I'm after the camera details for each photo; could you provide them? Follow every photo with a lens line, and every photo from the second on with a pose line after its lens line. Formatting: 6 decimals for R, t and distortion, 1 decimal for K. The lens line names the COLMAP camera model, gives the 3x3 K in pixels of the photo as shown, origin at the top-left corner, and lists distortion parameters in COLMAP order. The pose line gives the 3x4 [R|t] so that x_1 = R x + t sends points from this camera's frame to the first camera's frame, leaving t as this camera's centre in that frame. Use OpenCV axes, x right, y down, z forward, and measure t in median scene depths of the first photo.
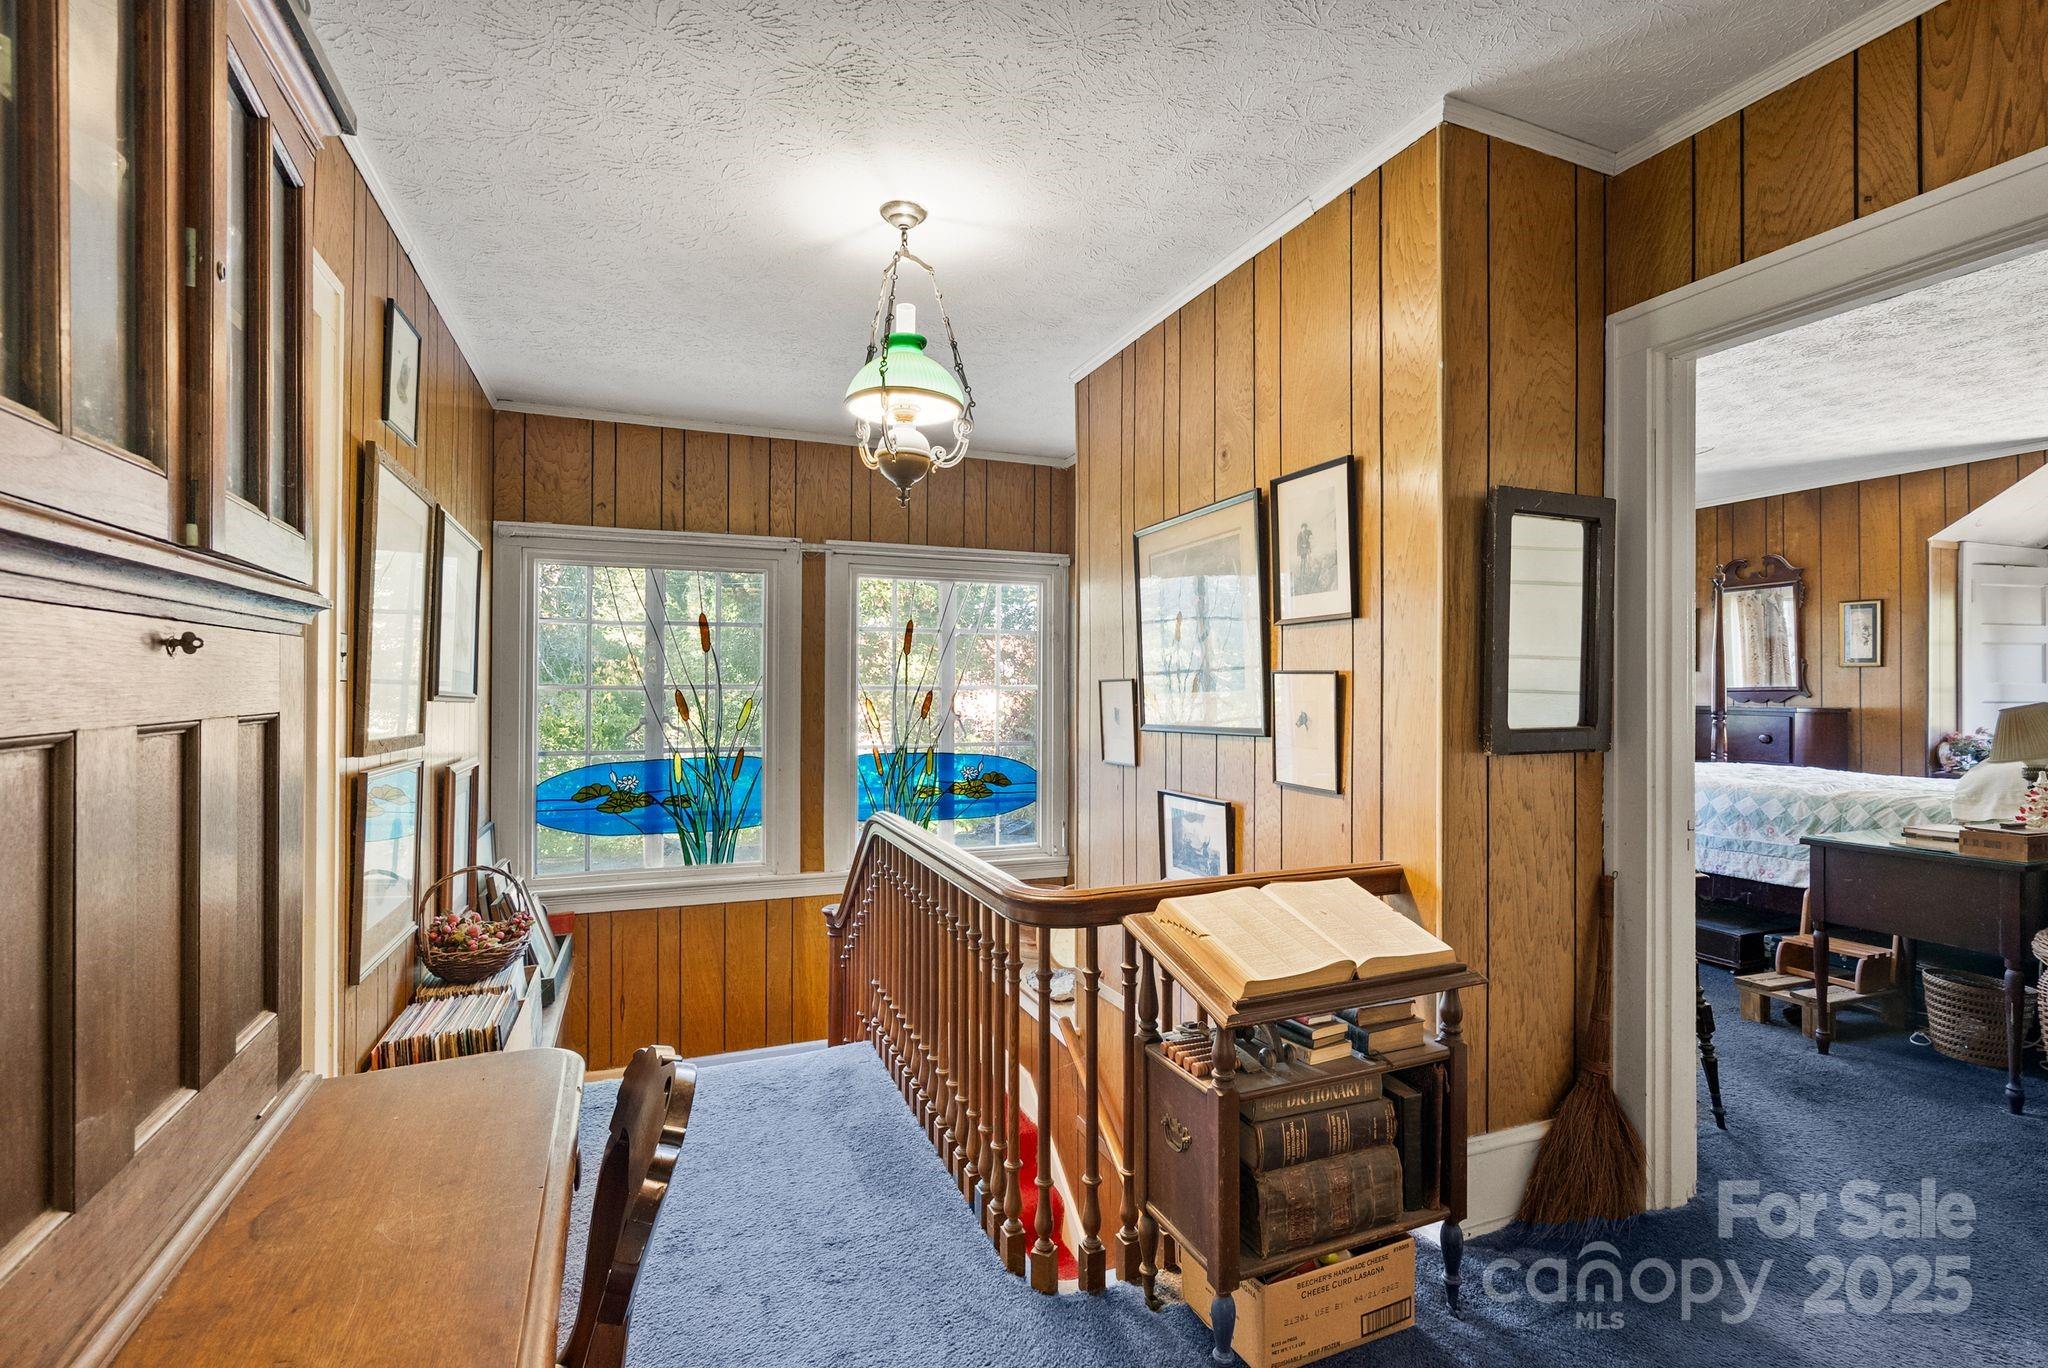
lens RADIAL K [[938.3, 0, 1024.0], [0, 938.3, 684.0], [0, 0, 1]] dist [0.002116, 0.000099]
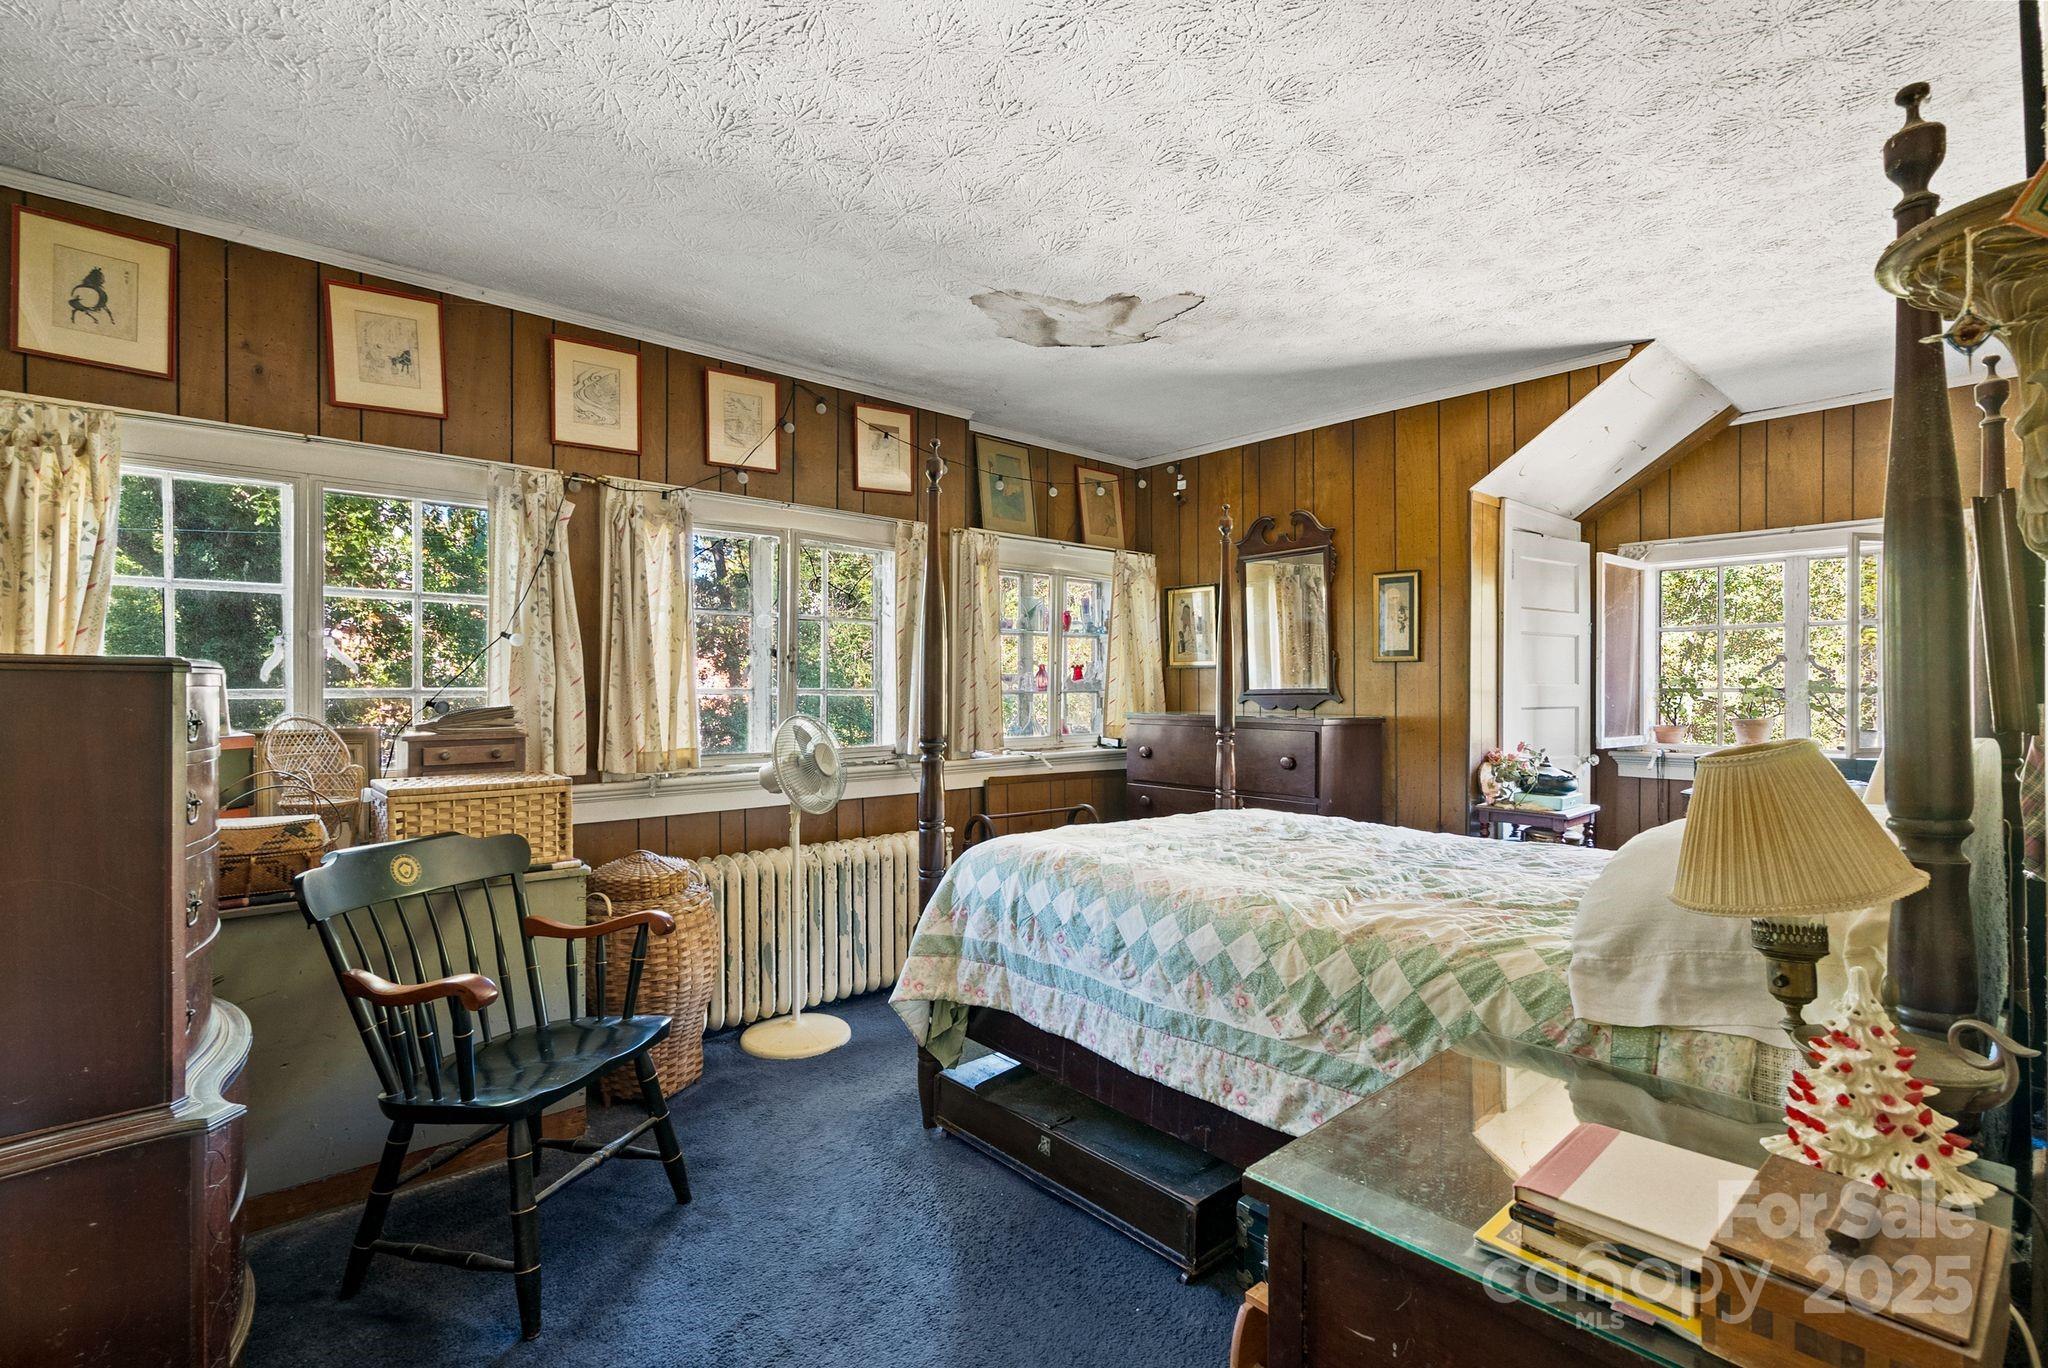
lens RADIAL K [[941.0, 0, 1024.0], [0, 941.0, 684.0], [0, 0, 1]] dist [-0.000525, -0.000049]
pose [[0.938944, 0.001233, 0.344067, 0.373209], [-0.001537, 0.999999, 0.000611, -0.001053], [-0.344066, -0.001103, 0.938945, 0.420119]]
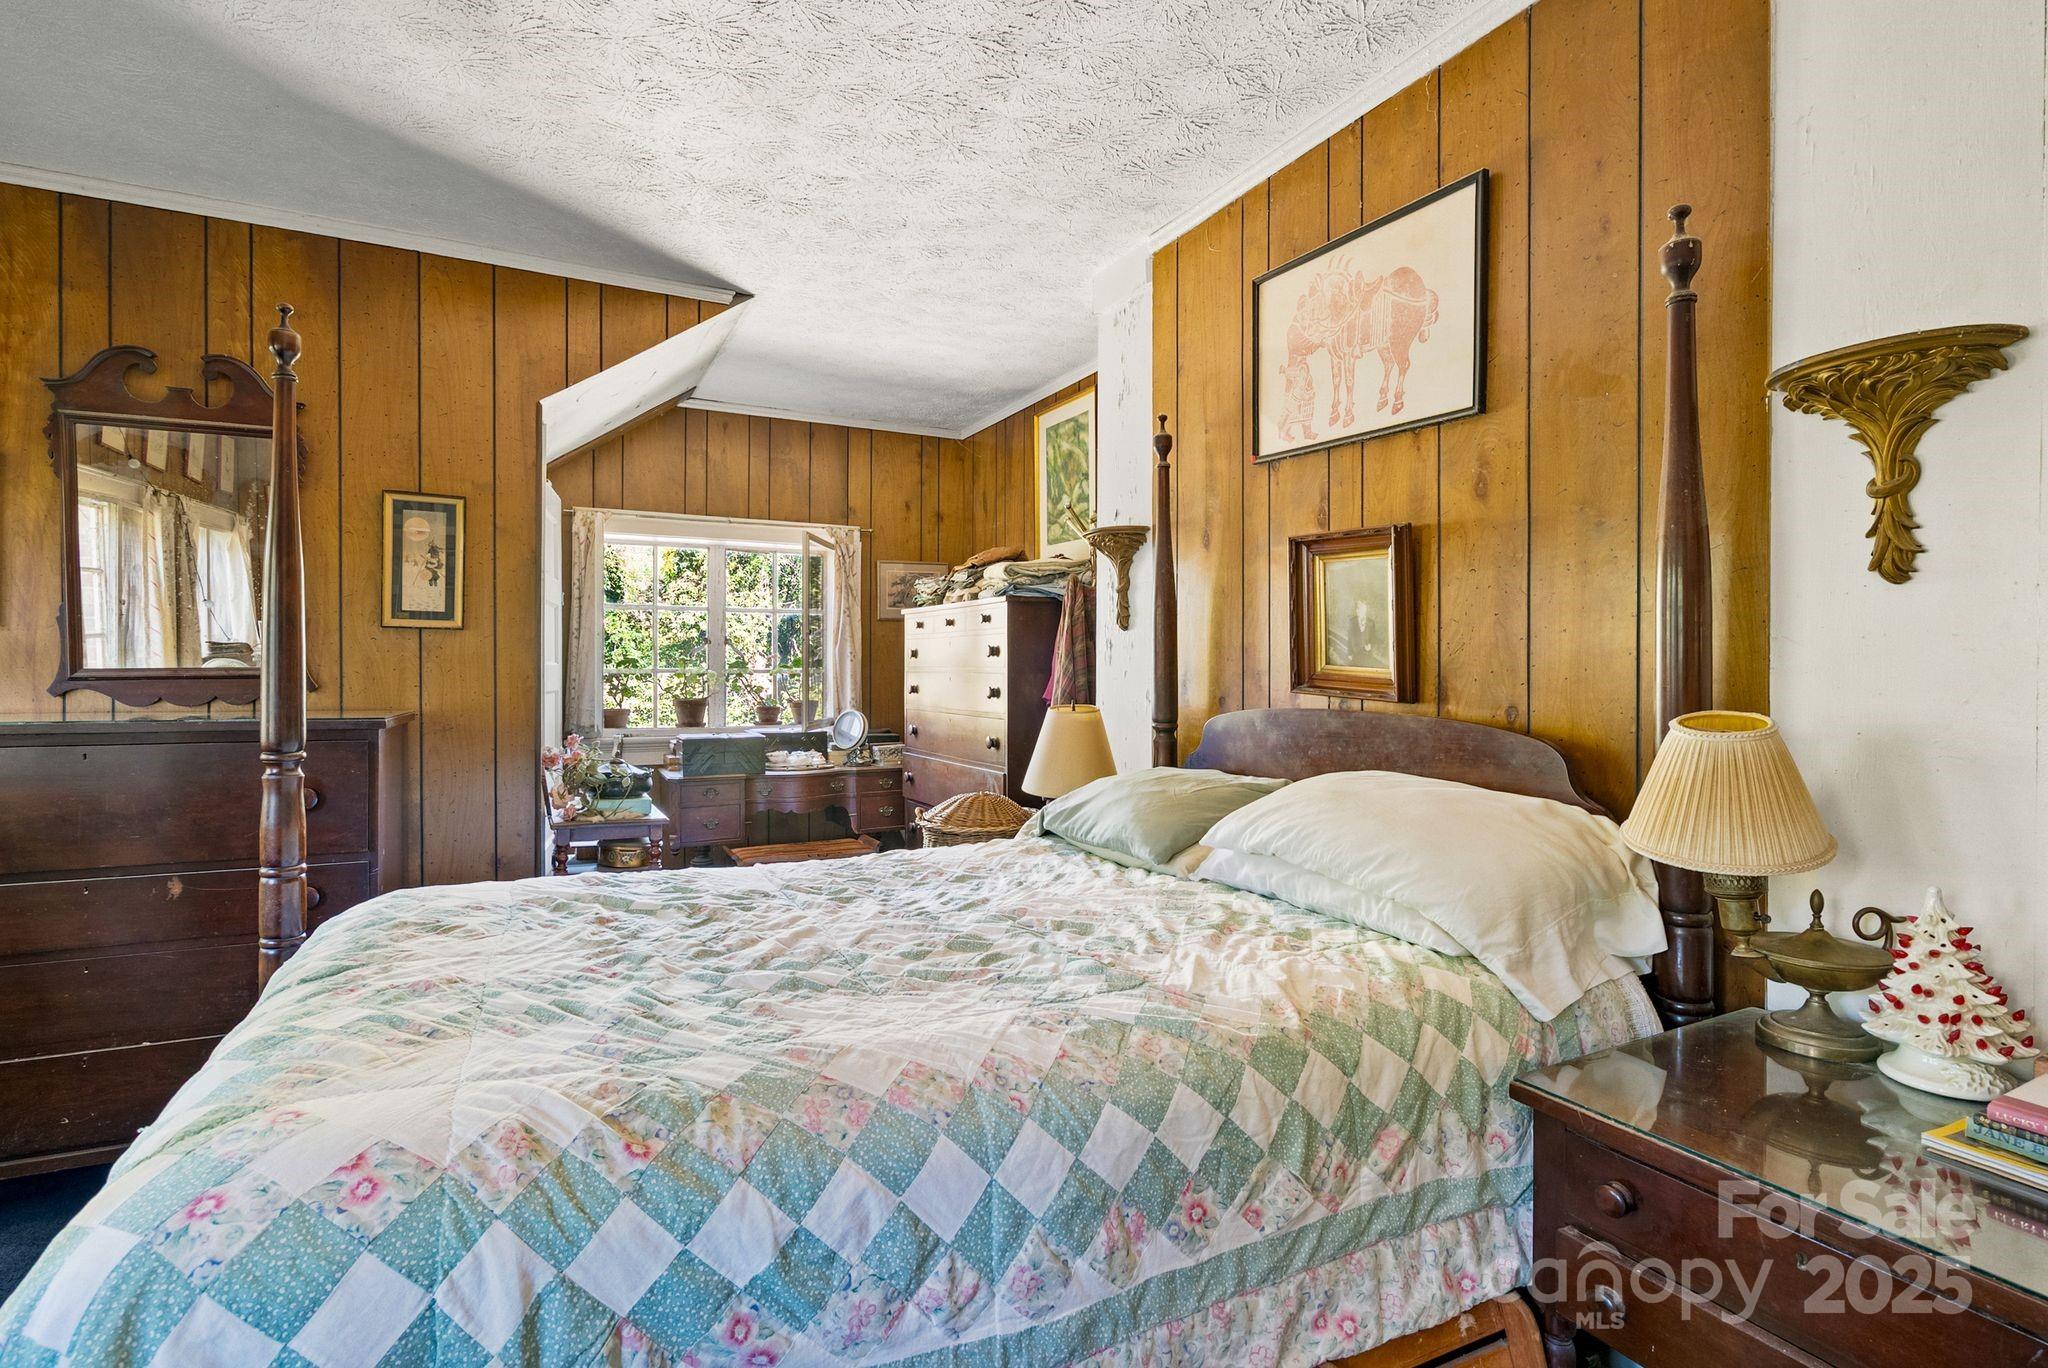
lens RADIAL K [[962.8, 0, 1022.3], [0, 962.8, 674.4], [0, 0, 1]] dist [-0.000852, 0.000185]
pose [[-0.081735, -0.004914, 0.996642, 0.369485], [-0.007277, 0.999964, 0.004334, 0.001656], [-0.996628, -0.006898, -0.081767, 0.751479]]
